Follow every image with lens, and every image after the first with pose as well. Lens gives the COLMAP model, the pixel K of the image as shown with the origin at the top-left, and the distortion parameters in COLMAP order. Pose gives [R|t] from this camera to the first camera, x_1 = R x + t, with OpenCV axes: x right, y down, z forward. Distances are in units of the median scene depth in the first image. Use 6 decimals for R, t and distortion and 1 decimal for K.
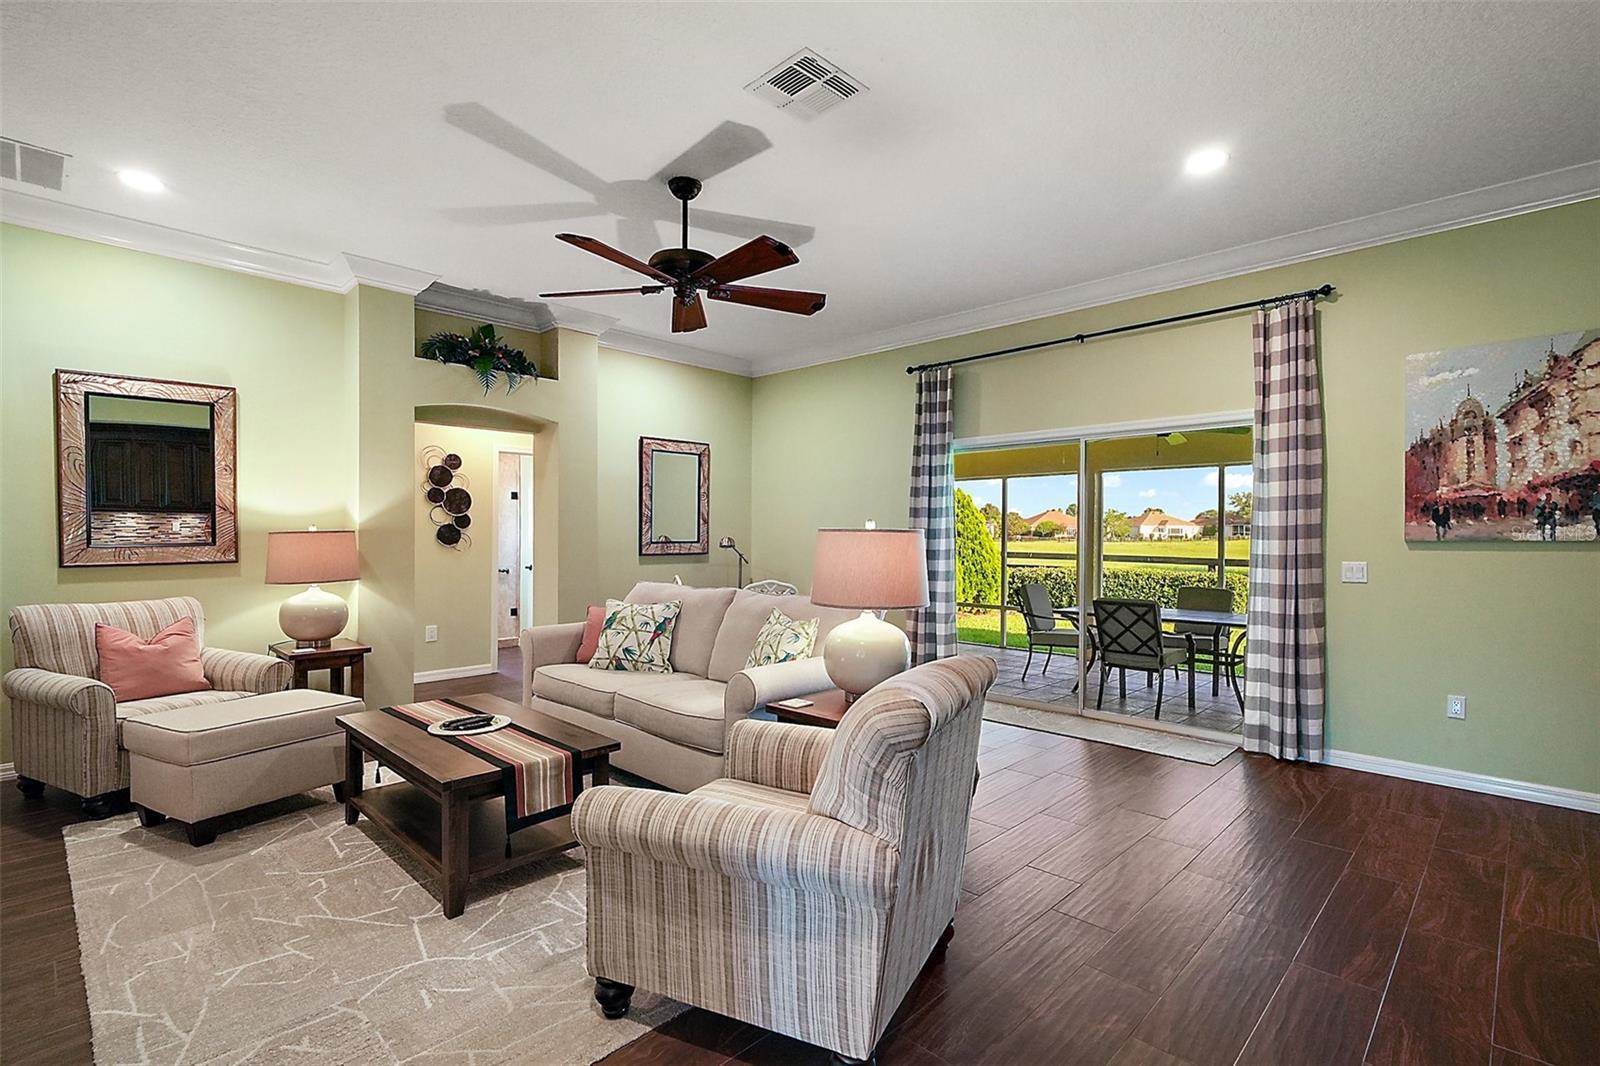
lens RADIAL K [[749.0, 0, 805.6], [0, 749.0, 532.2], [0, 0, 1]] dist [0.001074, -0.005267]
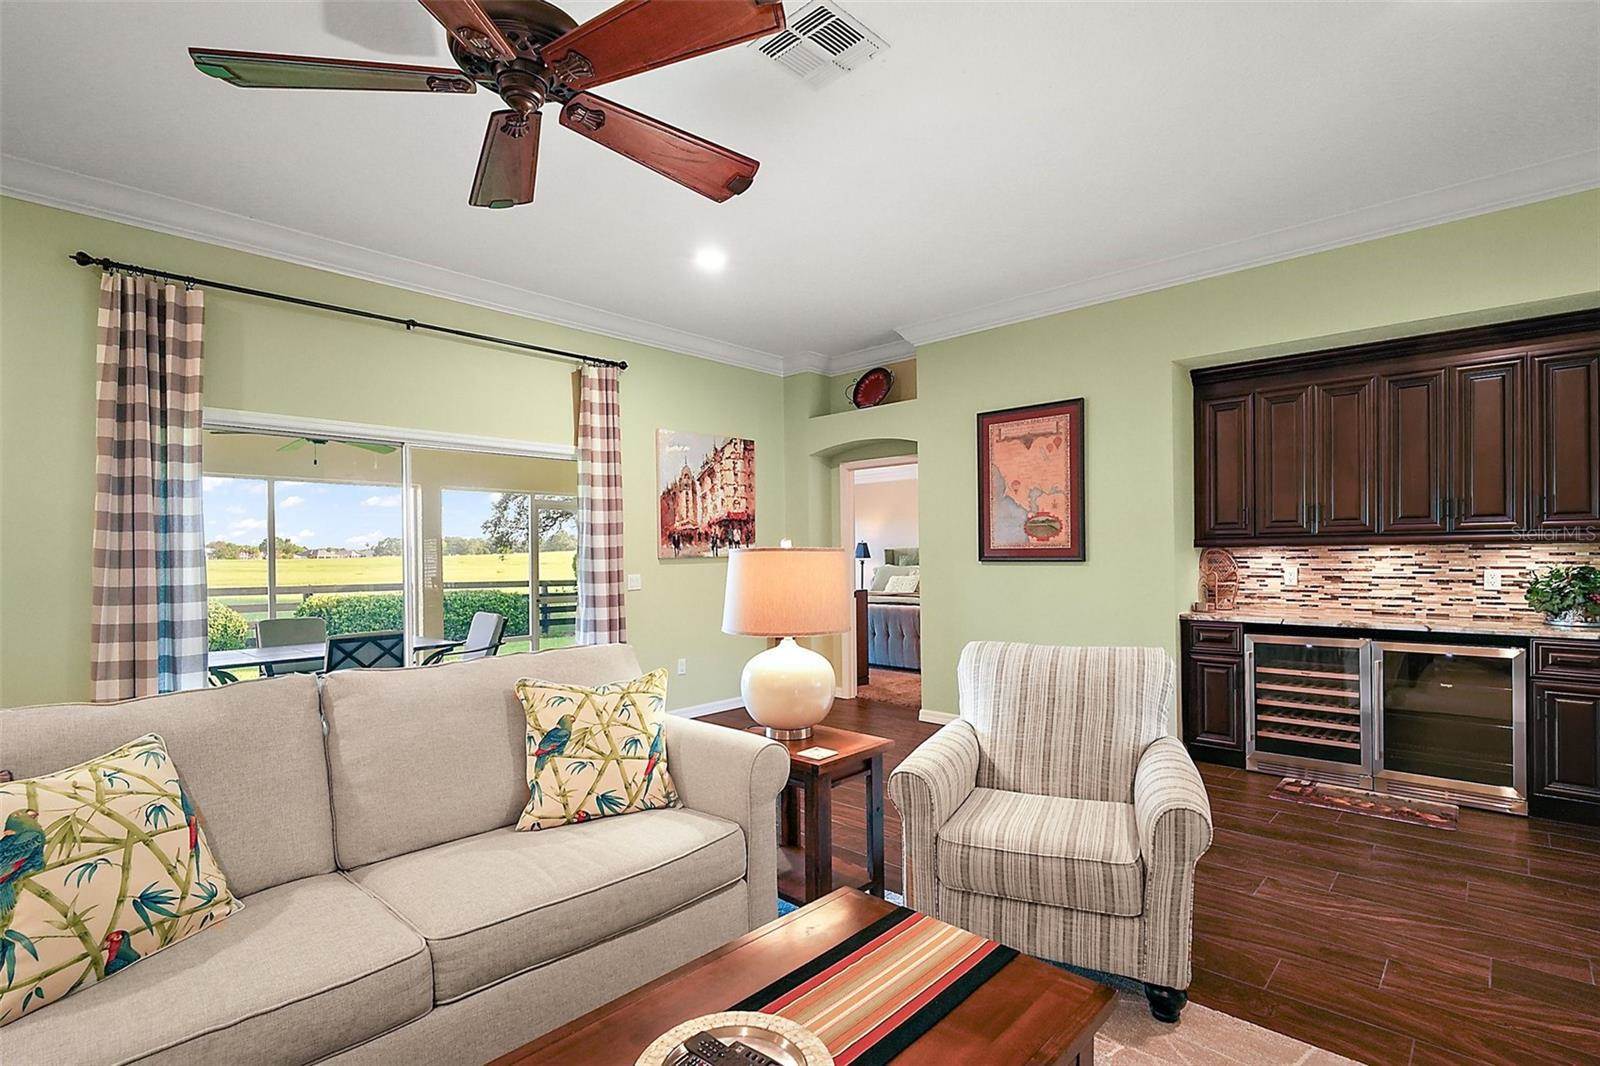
lens RADIAL K [[749.0, 0, 801.6], [0, 749.0, 549.3], [0, 0, 1]] dist [0.001074, -0.005267]
pose [[-0.019985, 0.002458, 0.999797, -0.658587], [0.008304, 0.999963, -0.002292, -0.000339], [-0.999766, 0.008257, -0.020005, 0.788075]]
